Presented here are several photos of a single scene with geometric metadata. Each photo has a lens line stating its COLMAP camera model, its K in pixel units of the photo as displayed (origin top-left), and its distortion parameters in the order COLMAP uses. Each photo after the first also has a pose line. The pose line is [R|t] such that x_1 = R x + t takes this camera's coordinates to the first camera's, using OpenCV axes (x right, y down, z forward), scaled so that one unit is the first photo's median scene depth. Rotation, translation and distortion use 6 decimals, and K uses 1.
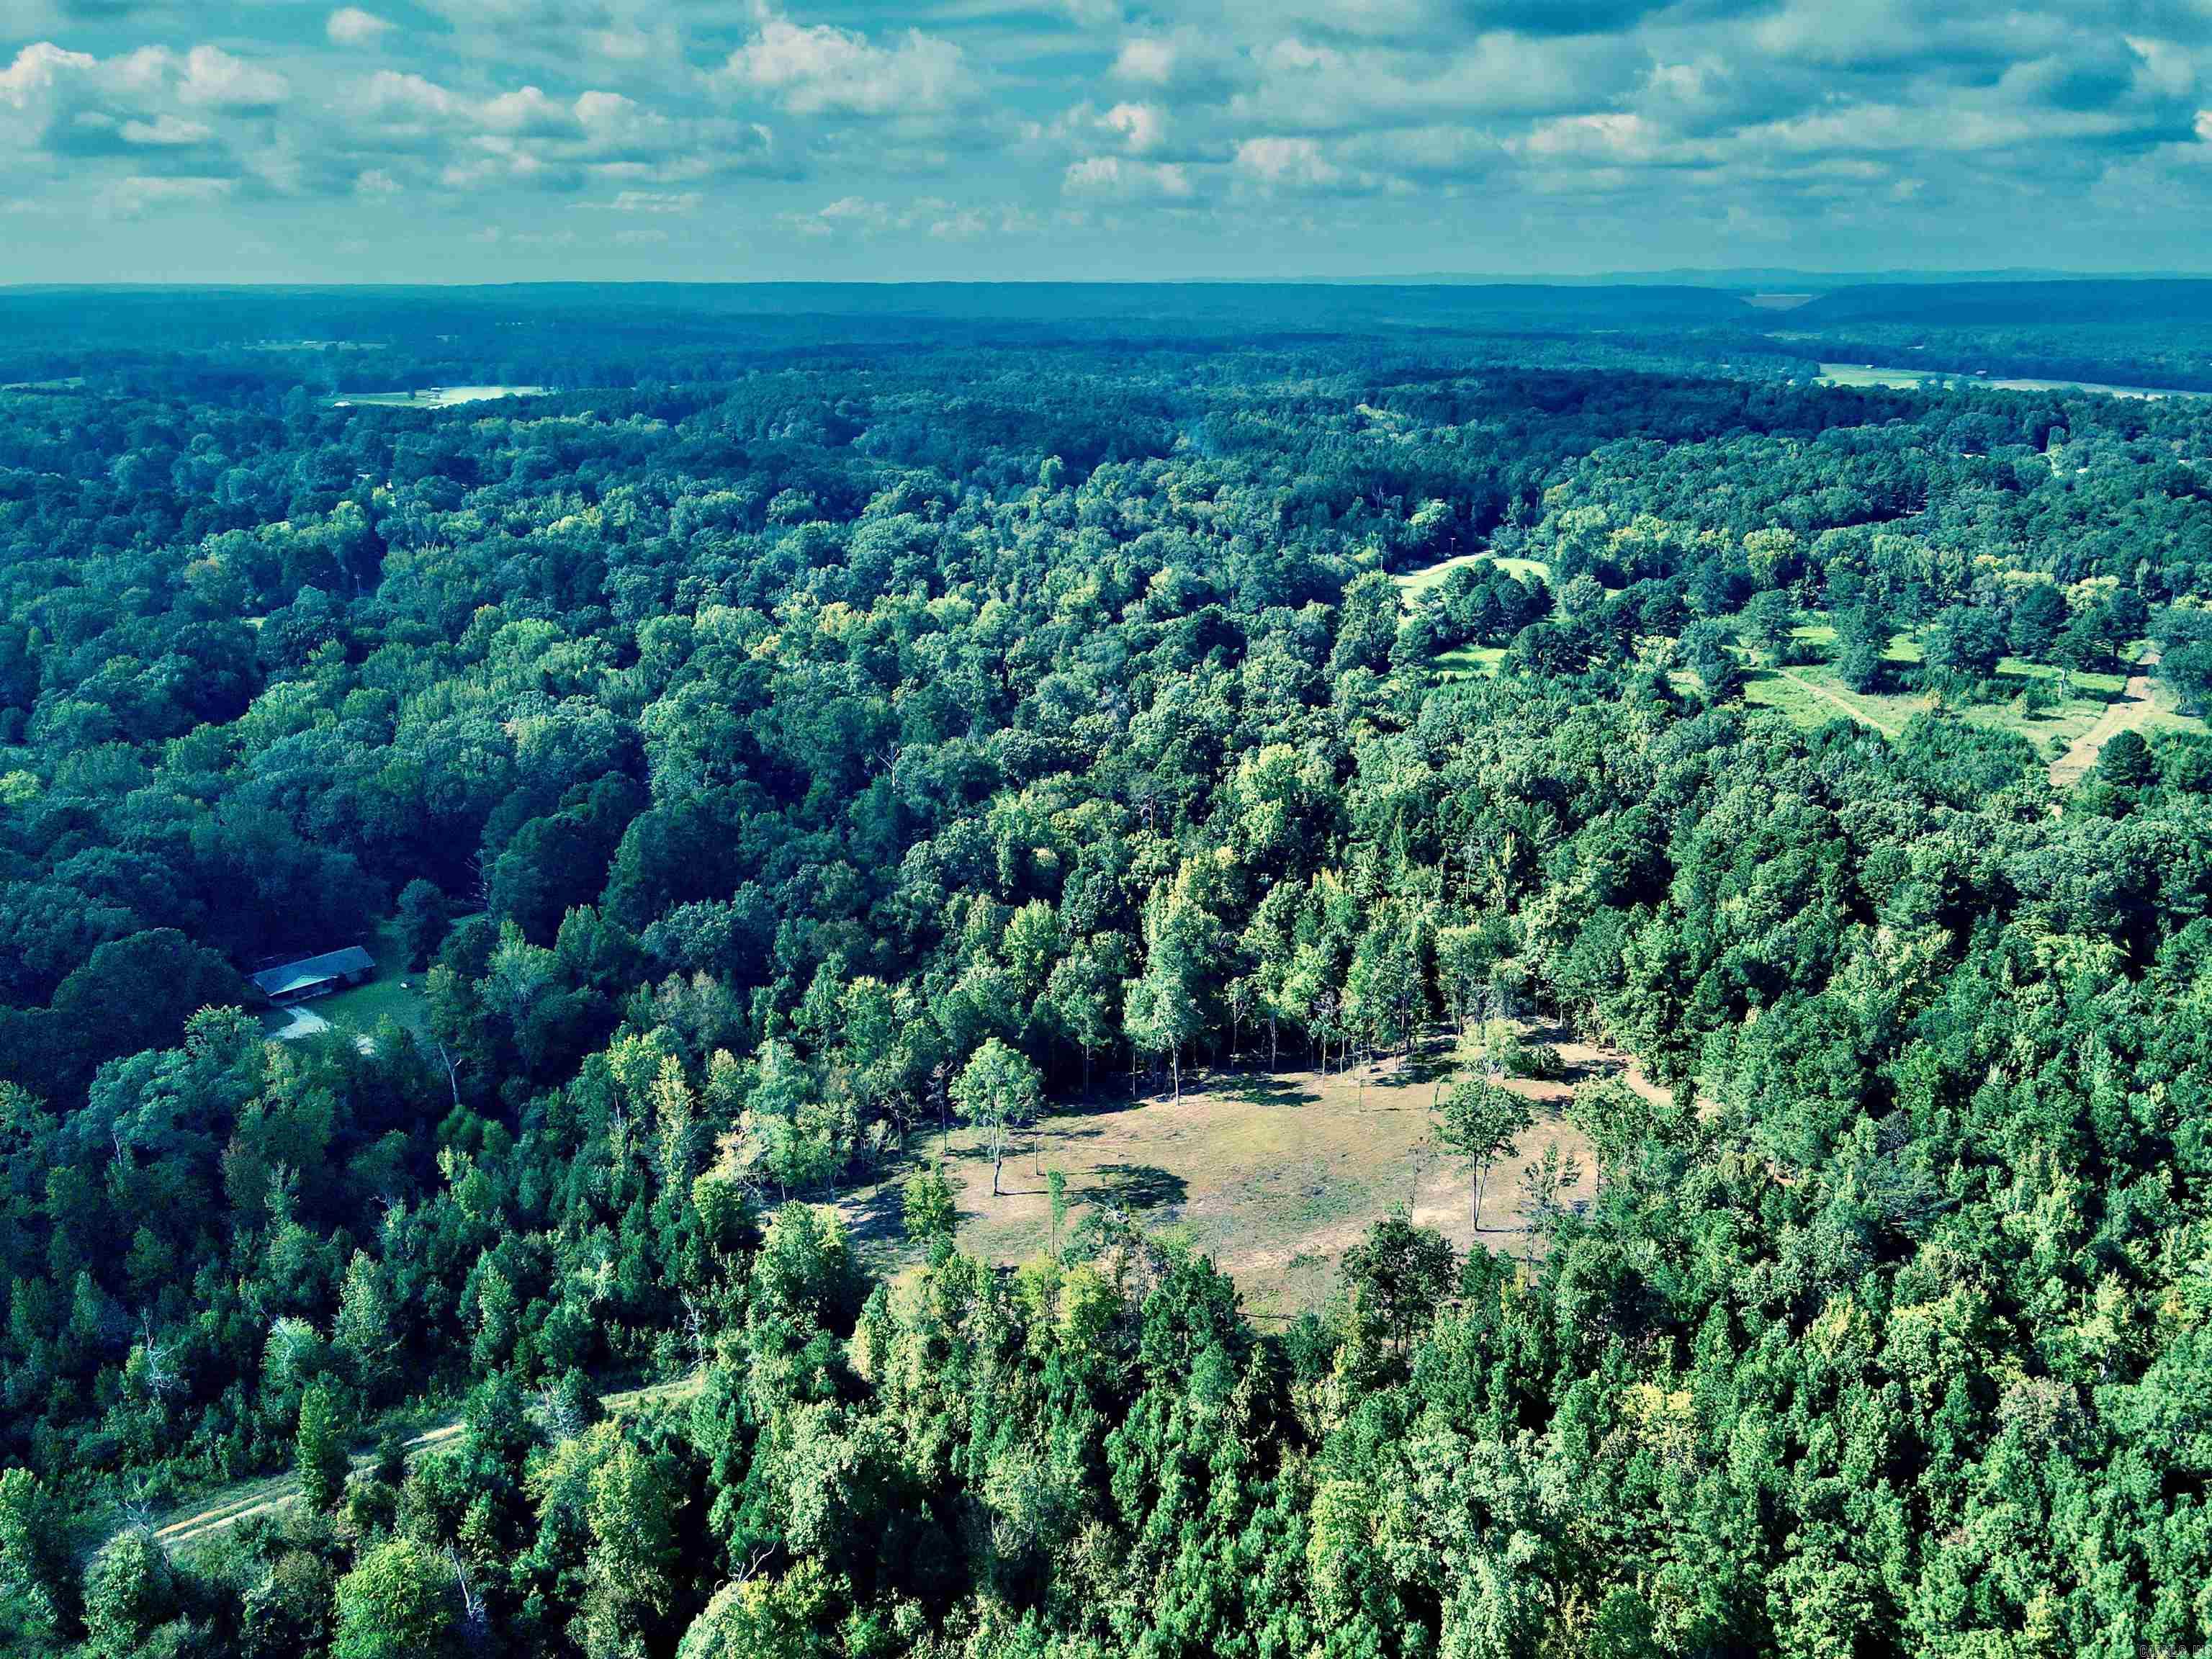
lens RADIAL K [[1564.6, 0, 1106.0], [0, 1564.6, 829.5], [0, 0, 1]] dist [0.007035, 0.008773]
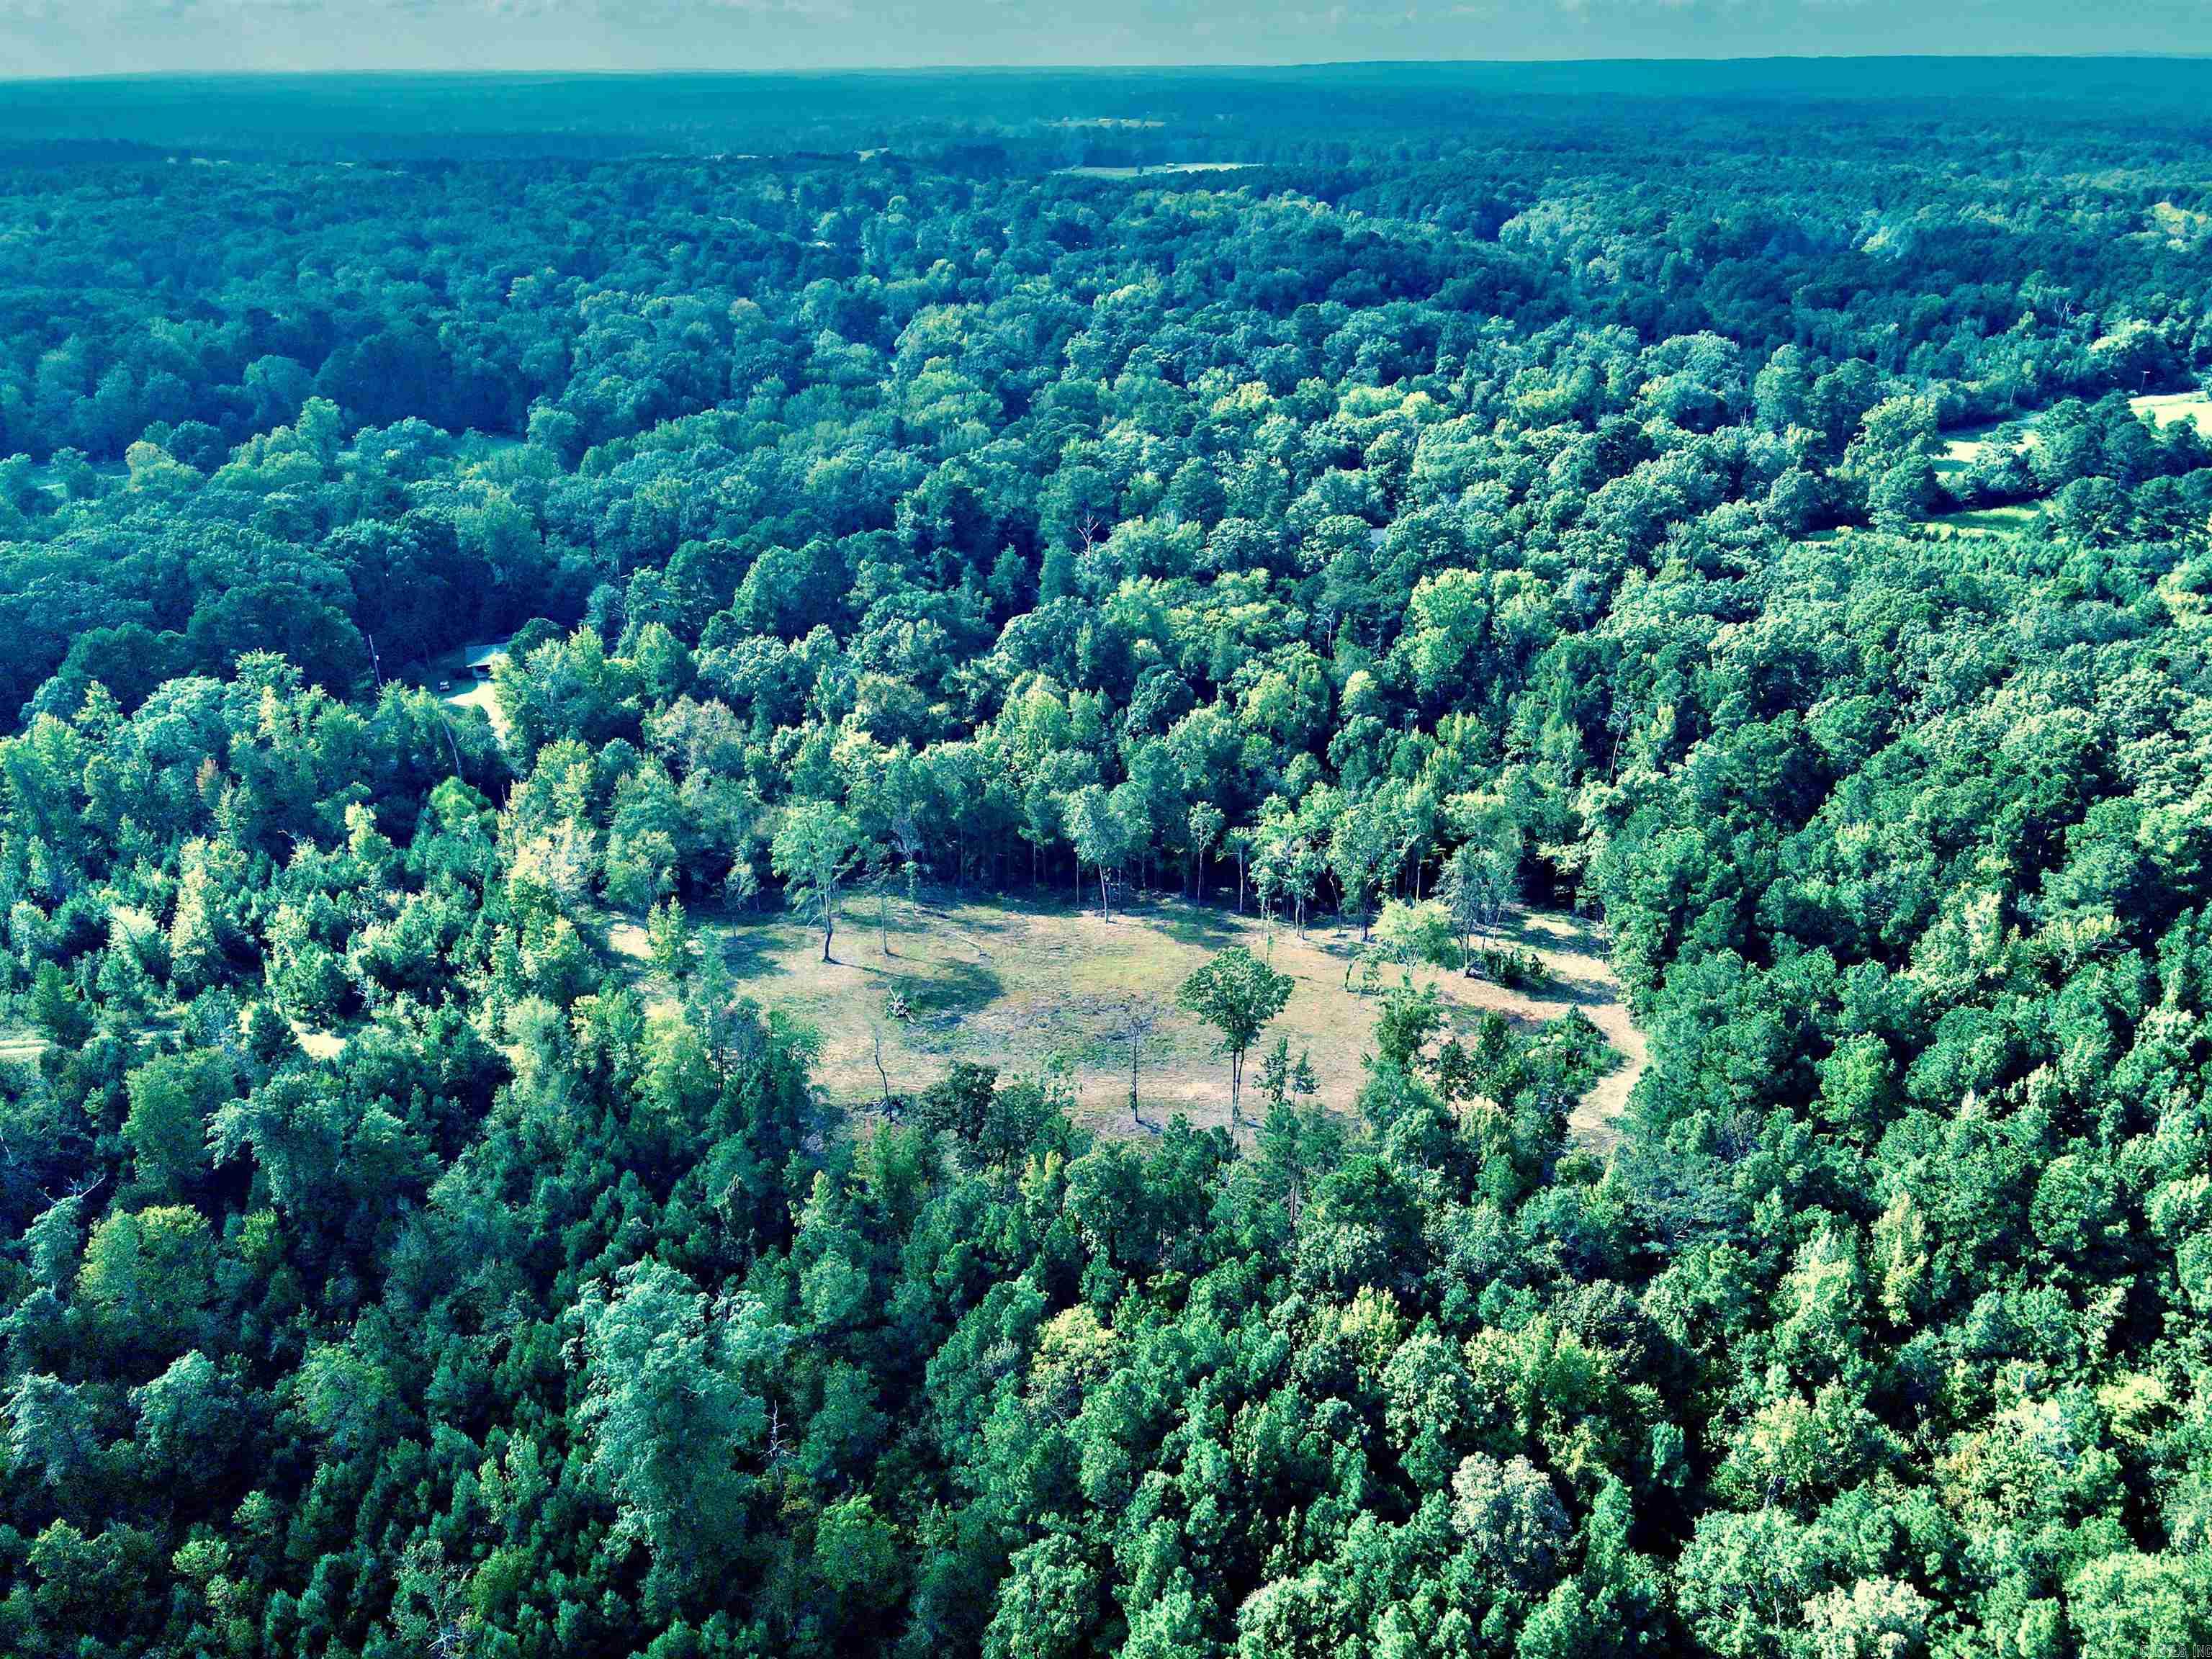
lens RADIAL K [[1564.6, 0, 1106.0], [0, 1564.6, 829.5], [0, 0, 1]] dist [0.007035, 0.008773]
pose [[0.894111, 0.192585, -0.404323, 0.404238], [-0.143011, 0.978328, 0.149741, -0.016125], [0.424398, -0.076062, 0.902275, 0.161888]]
